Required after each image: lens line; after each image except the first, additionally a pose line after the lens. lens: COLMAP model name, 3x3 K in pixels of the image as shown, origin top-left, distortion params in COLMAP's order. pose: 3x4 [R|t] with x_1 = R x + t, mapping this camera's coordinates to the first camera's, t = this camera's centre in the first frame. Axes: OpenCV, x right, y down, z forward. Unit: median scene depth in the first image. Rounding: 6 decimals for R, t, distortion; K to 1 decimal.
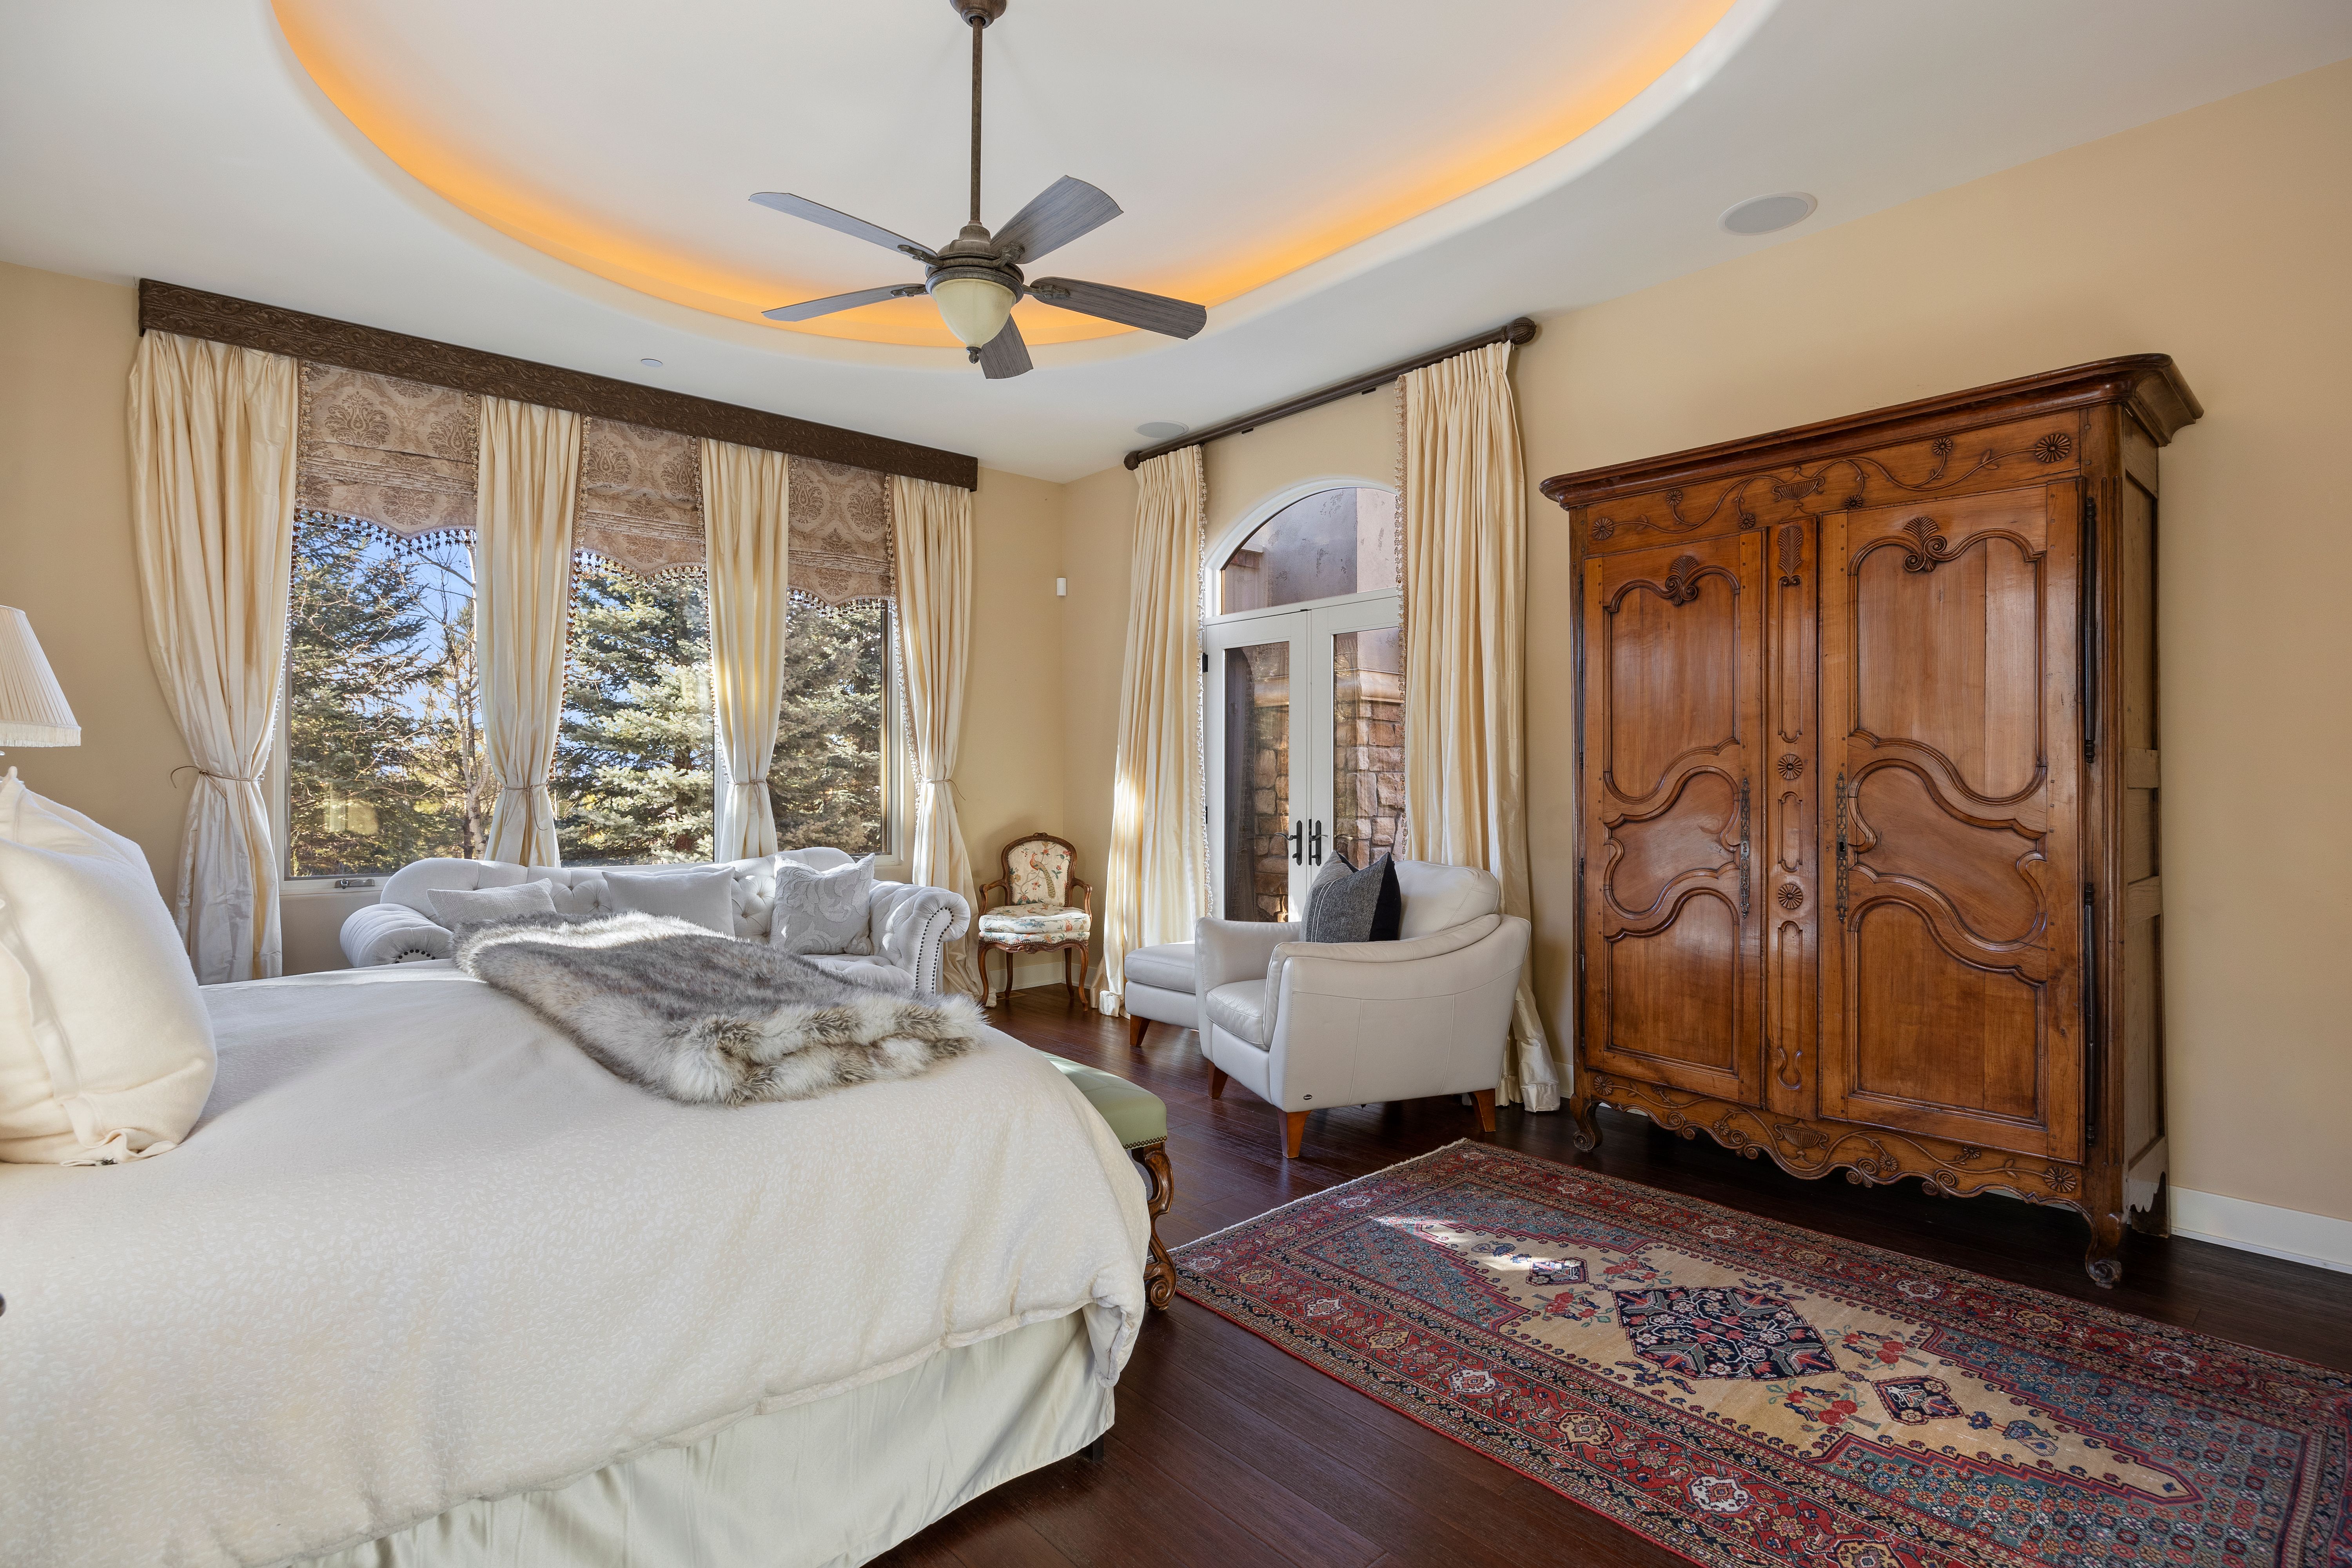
lens RADIAL K [[1101.8, 0, 1179.2], [0, 1101.8, 786.1], [0, 0, 1]] dist [0.000853, -0.000228]
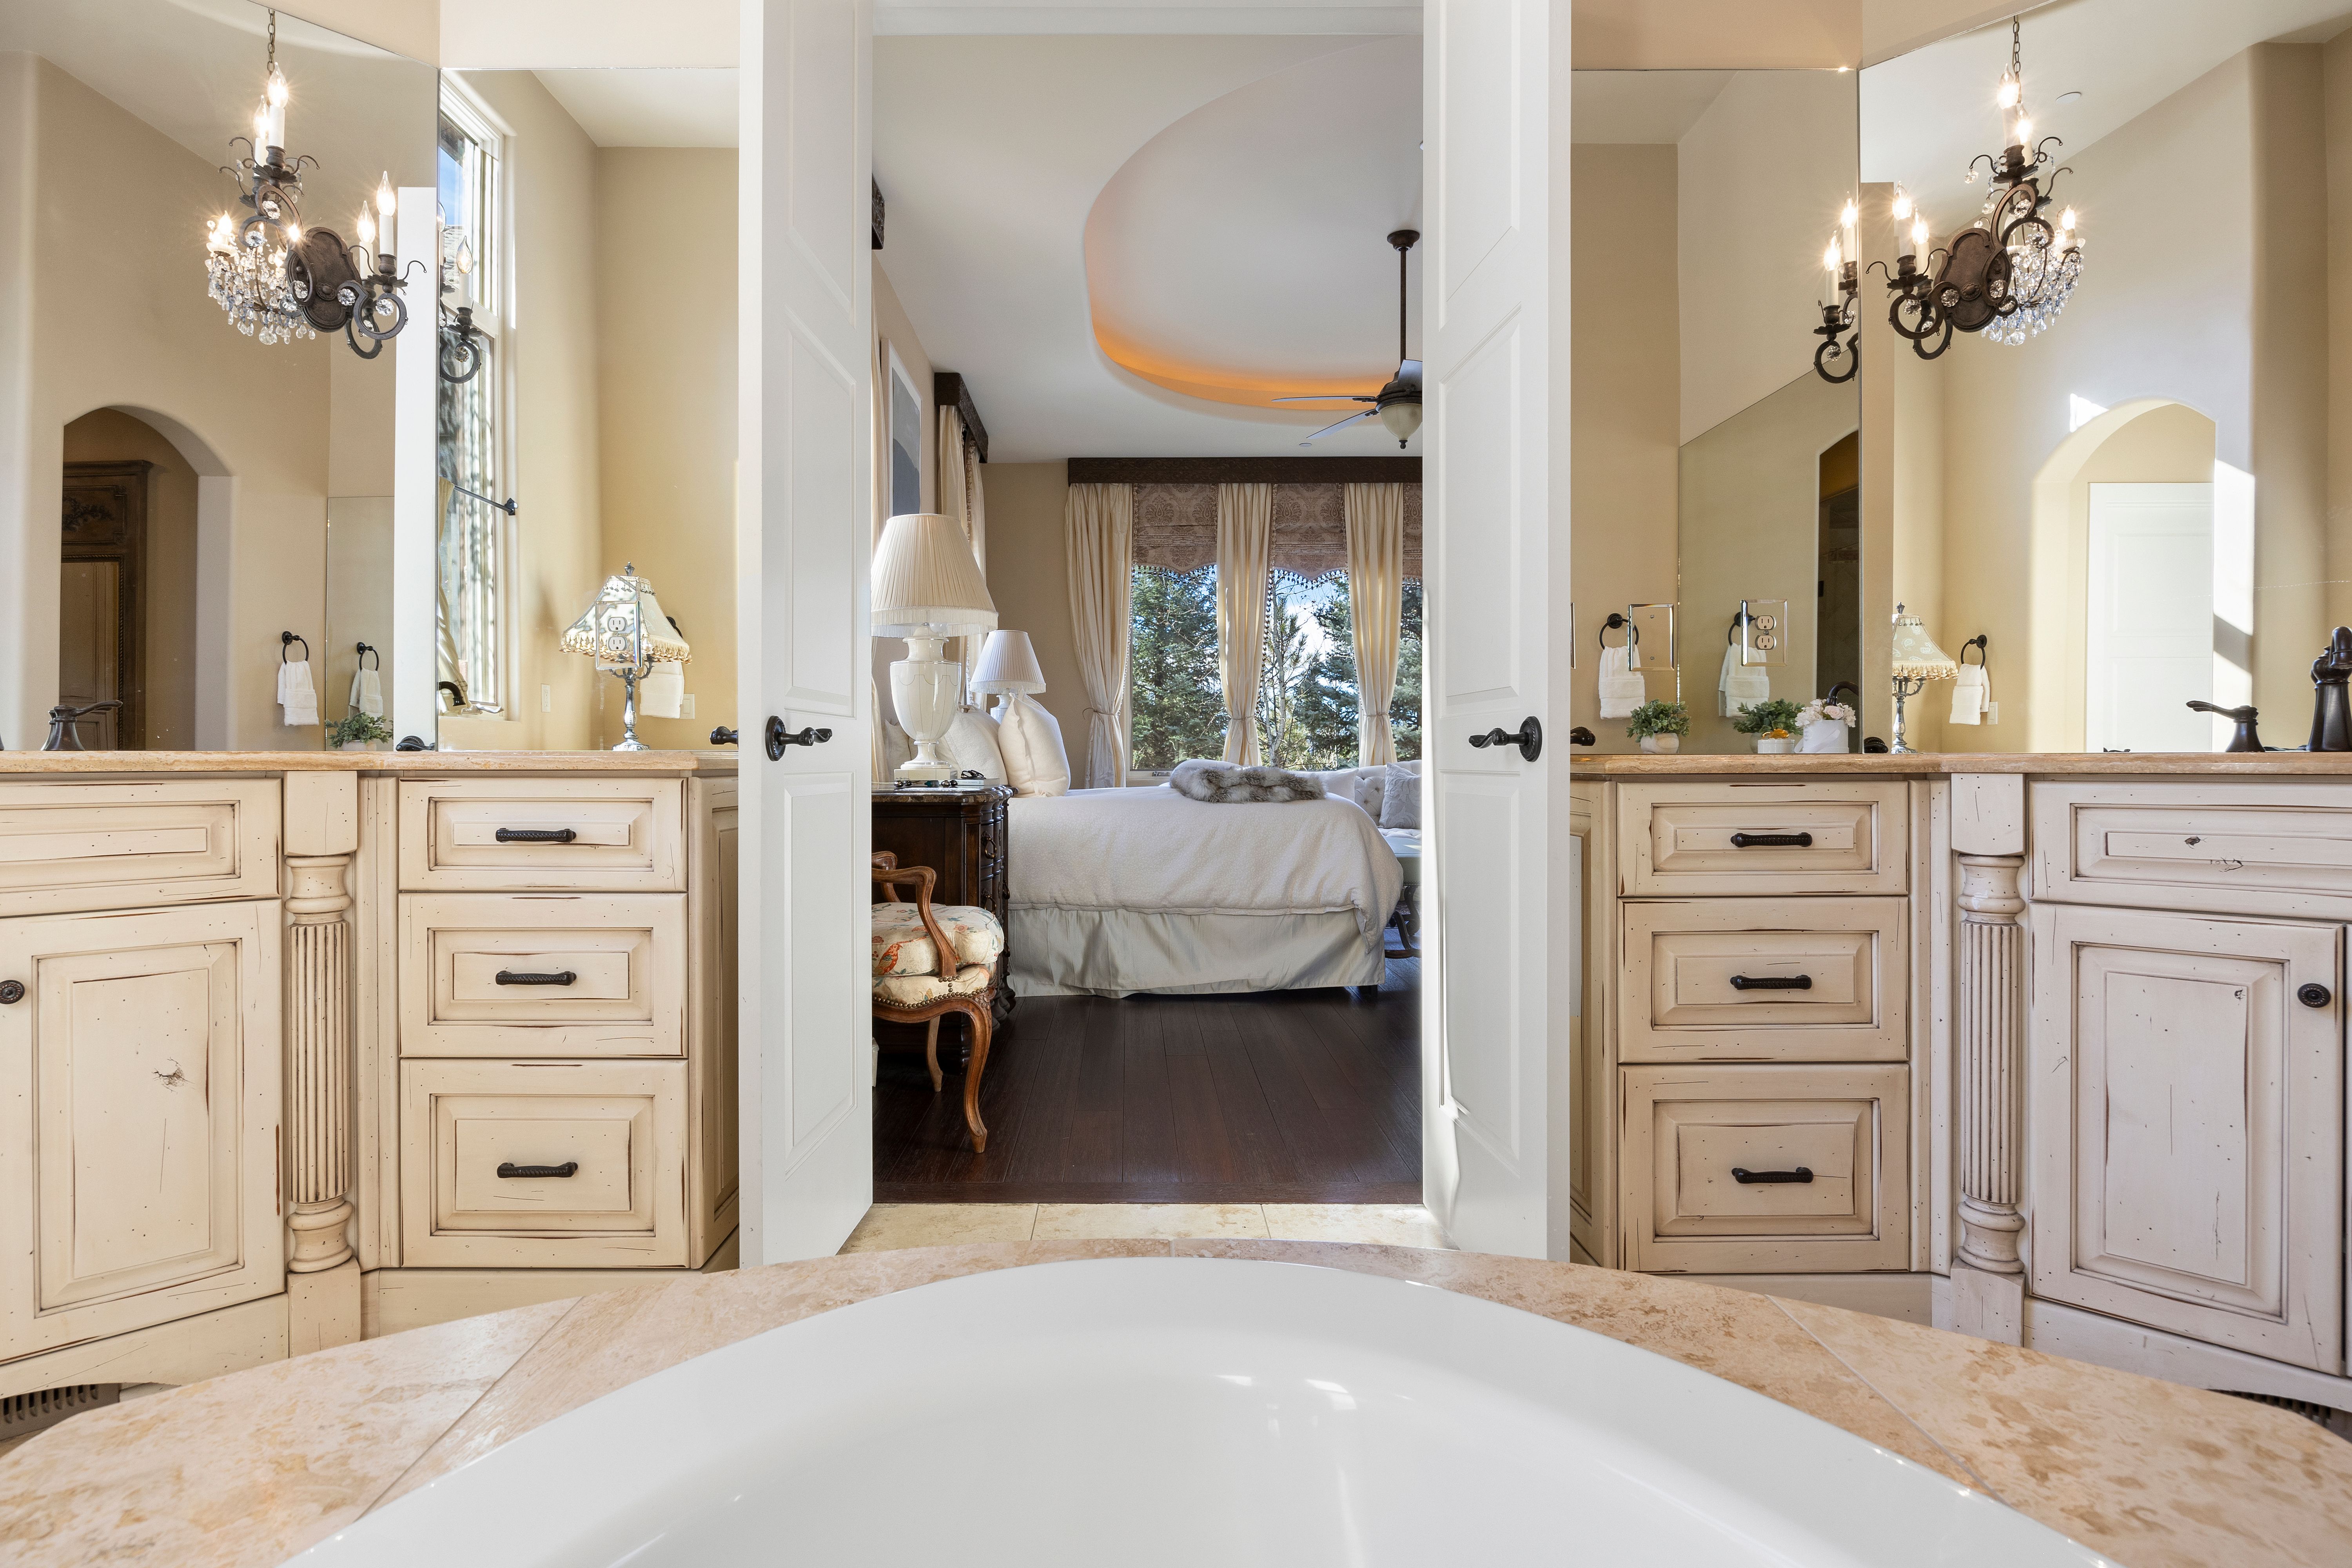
lens RADIAL K [[1223.1, 0, 1167.9], [0, 1223.1, 766.5], [0, 0, 1]] dist [-0.015008, 0.000634]
pose [[0.763251, -0.002578, -0.646097, 0.541043], [0.001998, 0.999997, -0.001629, 0.082678], [0.646099, -0.000047, 0.763253, -0.497996]]
